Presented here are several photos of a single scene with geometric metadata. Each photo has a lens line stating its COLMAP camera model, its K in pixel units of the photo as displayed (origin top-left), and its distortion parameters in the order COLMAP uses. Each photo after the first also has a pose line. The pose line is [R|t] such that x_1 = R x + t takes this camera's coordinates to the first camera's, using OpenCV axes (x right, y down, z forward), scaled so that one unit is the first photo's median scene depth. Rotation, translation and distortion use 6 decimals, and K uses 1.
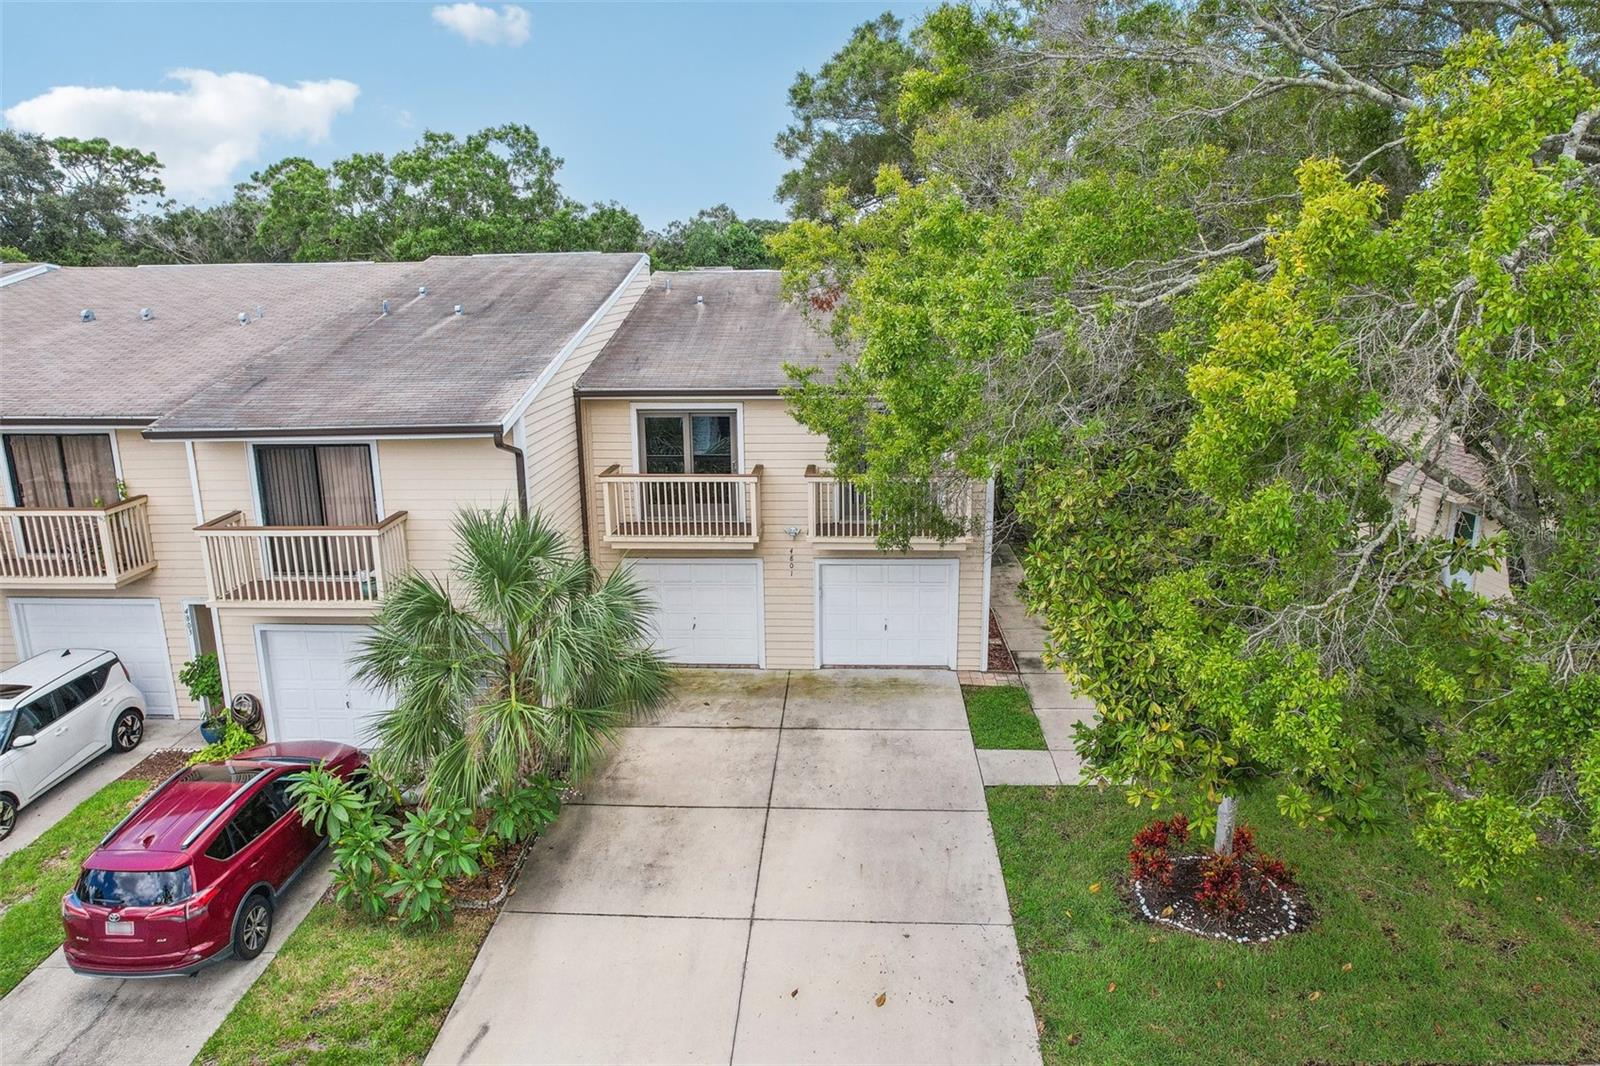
lens RADIAL K [[1079.0, 0, 800.0], [0, 1079.0, 533.0], [0, 0, 1]] dist [-0.063062, 0.054173]
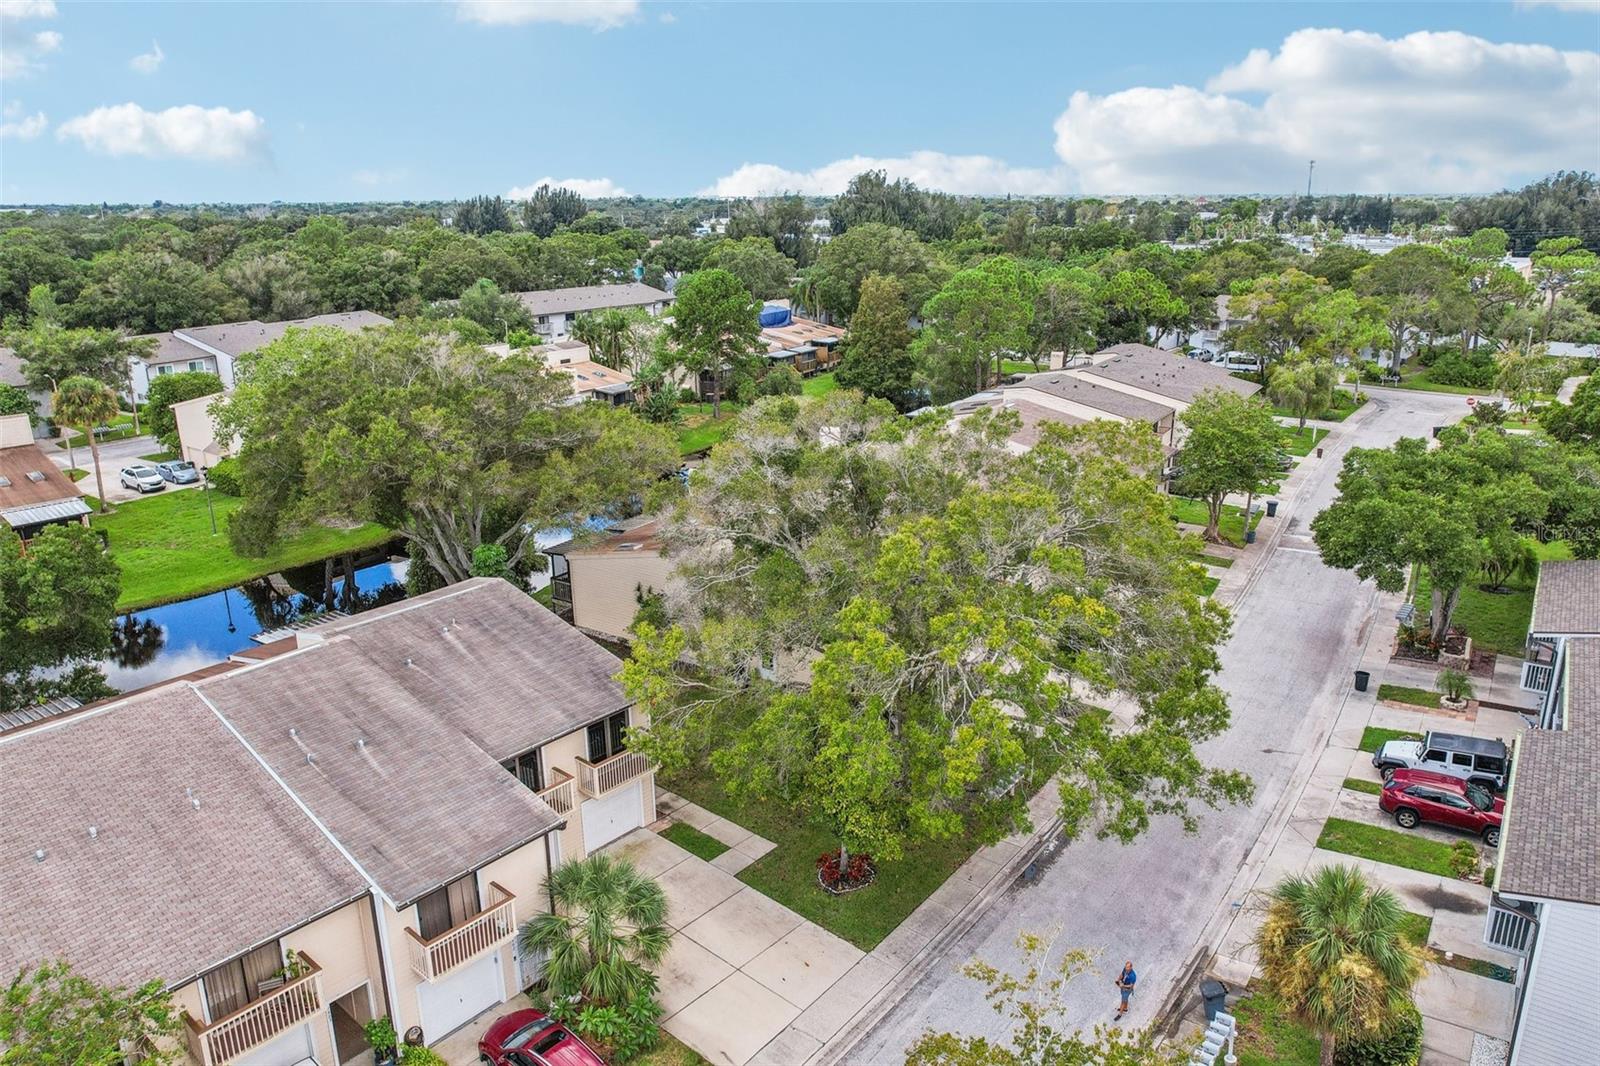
lens RADIAL K [[1102.5, 0, 800.0], [0, 1102.5, 533.0], [0, 0, 1]] dist [-0.056228, 0.054442]
pose [[0.622617, -0.230652, 0.747762, -1.182907], [0.190729, 0.971485, 0.140852, -0.697123], [-0.758927, 0.054923, 0.648855, -0.594874]]
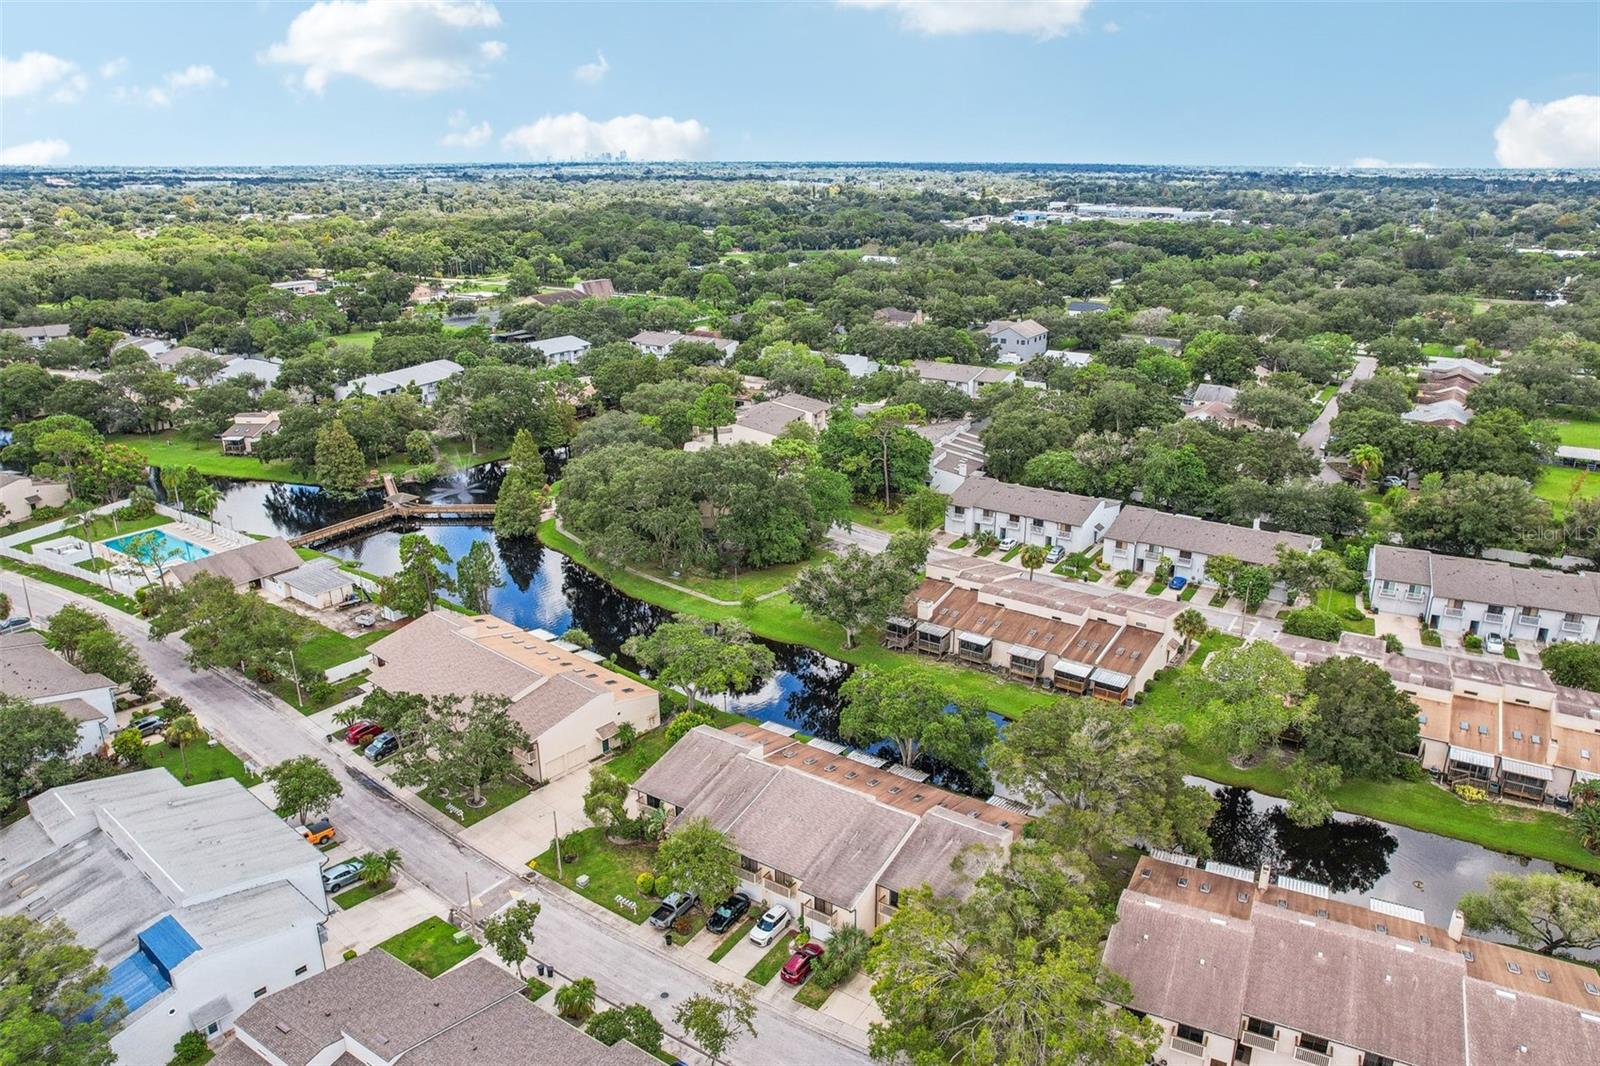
lens RADIAL K [[1079.0, 0, 800.0], [0, 1079.0, 533.0], [0, 0, 1]] dist [-0.063062, 0.054173]
pose [[0.855975, 0.174752, -0.486588, 1.661660], [-0.130641, 0.983711, 0.123472, -2.366380], [0.500239, -0.042121, 0.864862, -3.470982]]
